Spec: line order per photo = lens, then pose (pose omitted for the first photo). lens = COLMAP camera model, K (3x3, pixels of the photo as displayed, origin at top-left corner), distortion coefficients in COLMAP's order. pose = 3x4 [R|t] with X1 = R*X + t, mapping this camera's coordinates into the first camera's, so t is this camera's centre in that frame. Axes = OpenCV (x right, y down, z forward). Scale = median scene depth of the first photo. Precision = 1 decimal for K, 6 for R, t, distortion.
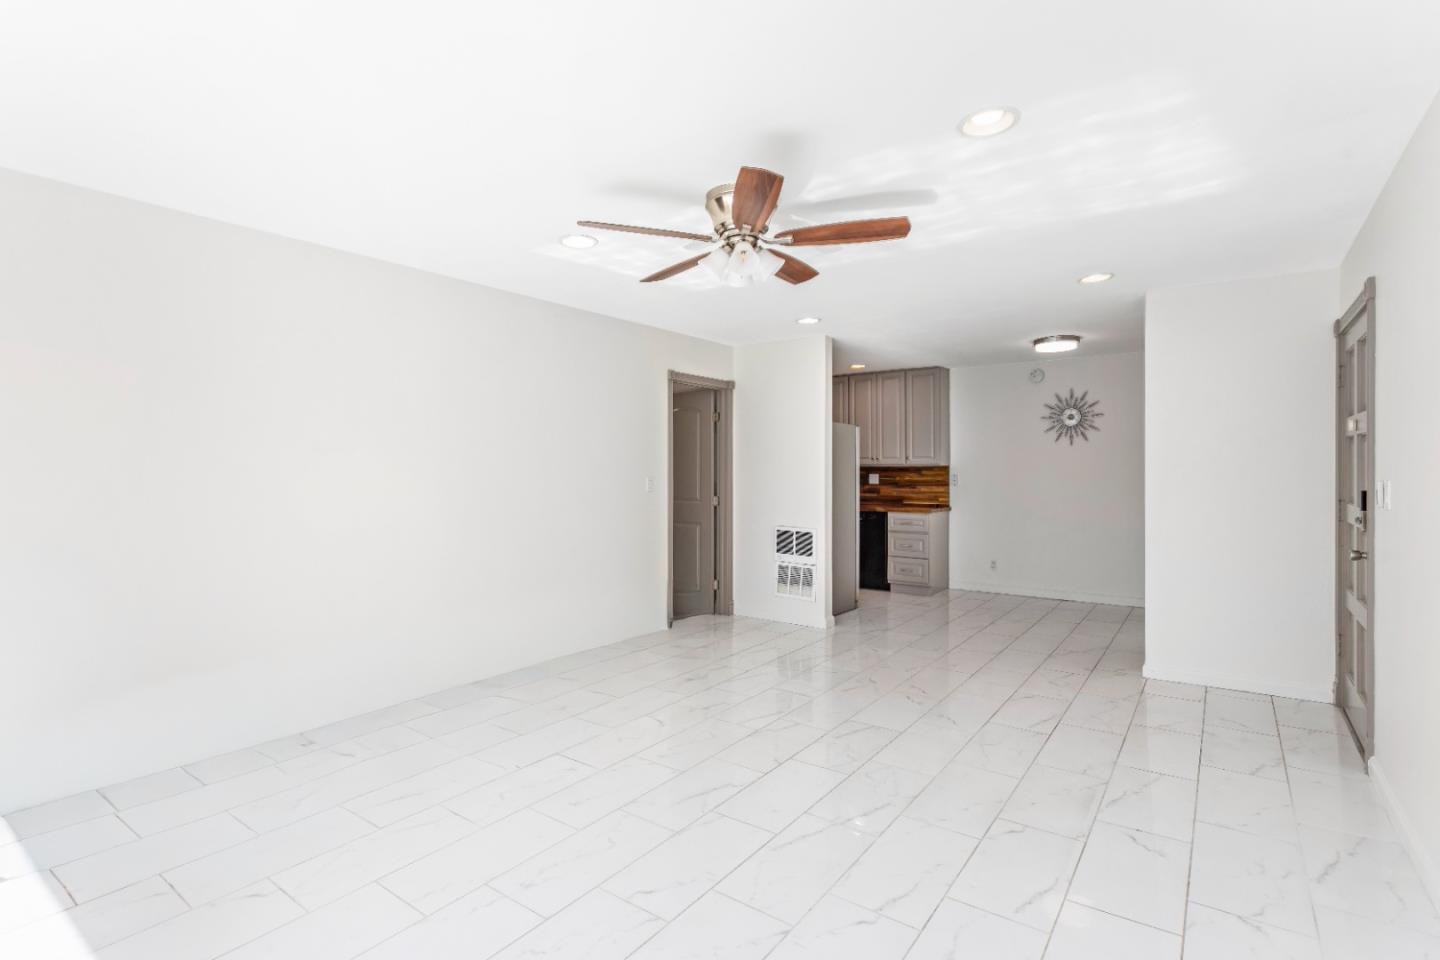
lens RADIAL K [[690.7, 0, 719.4], [0, 690.7, 476.2], [0, 0, 1]] dist [0.004113, 0.000677]
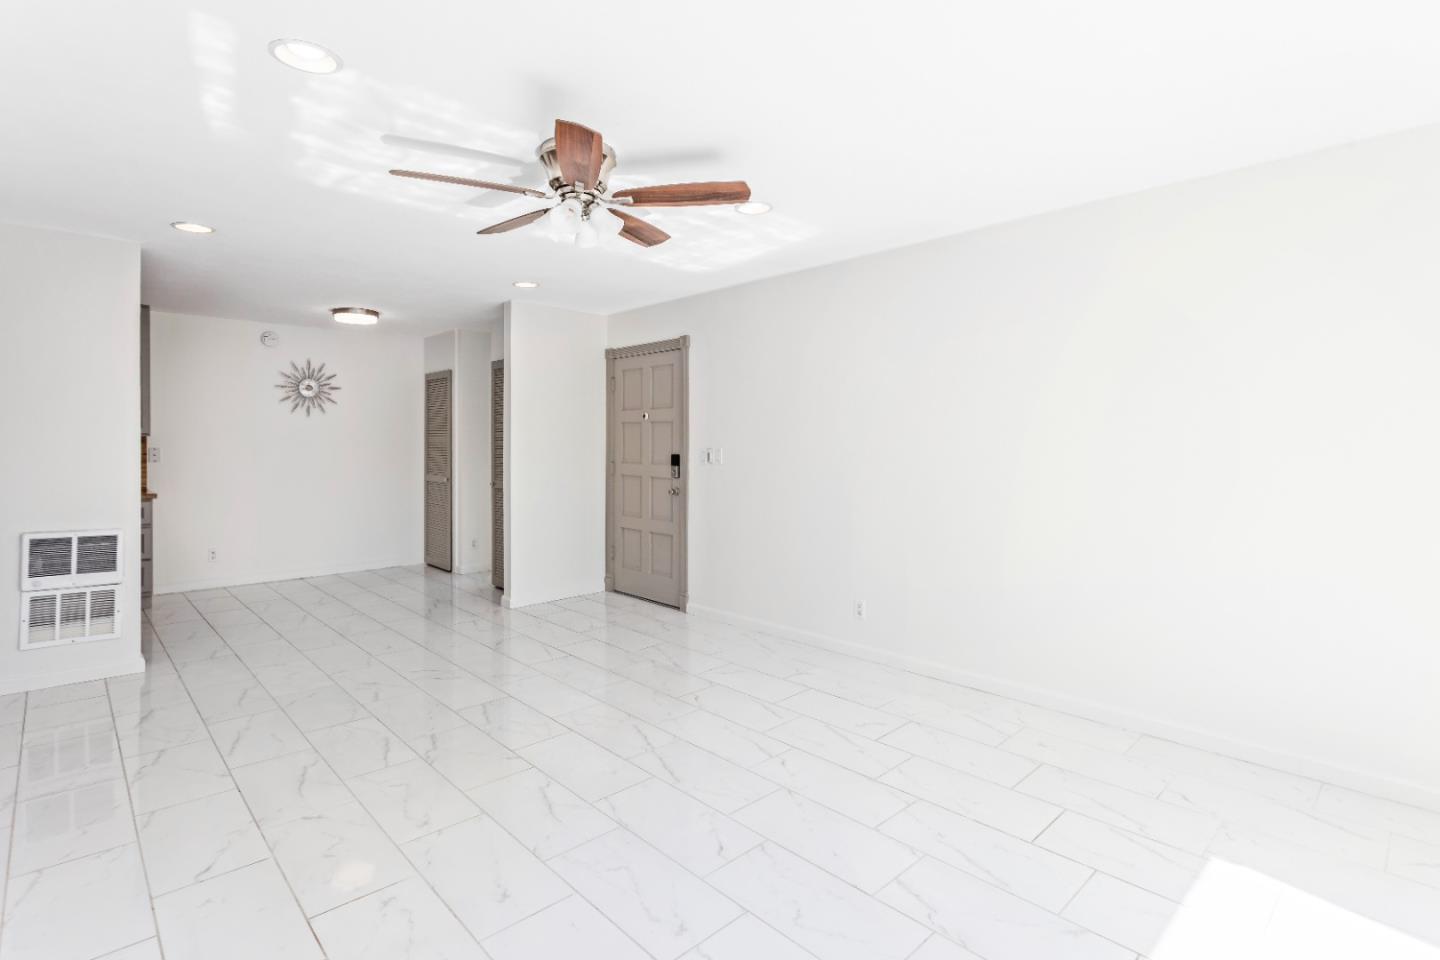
lens RADIAL K [[693.1, 0, 719.3], [0, 693.1, 457.6], [0, 0, 1]] dist [0.000642, -0.000126]
pose [[0.173081, -0.014407, 0.984802, -0.399417], [0.014643, 0.999820, 0.012053, 0.009758], [-0.984799, 0.012335, 0.173261, 0.311088]]
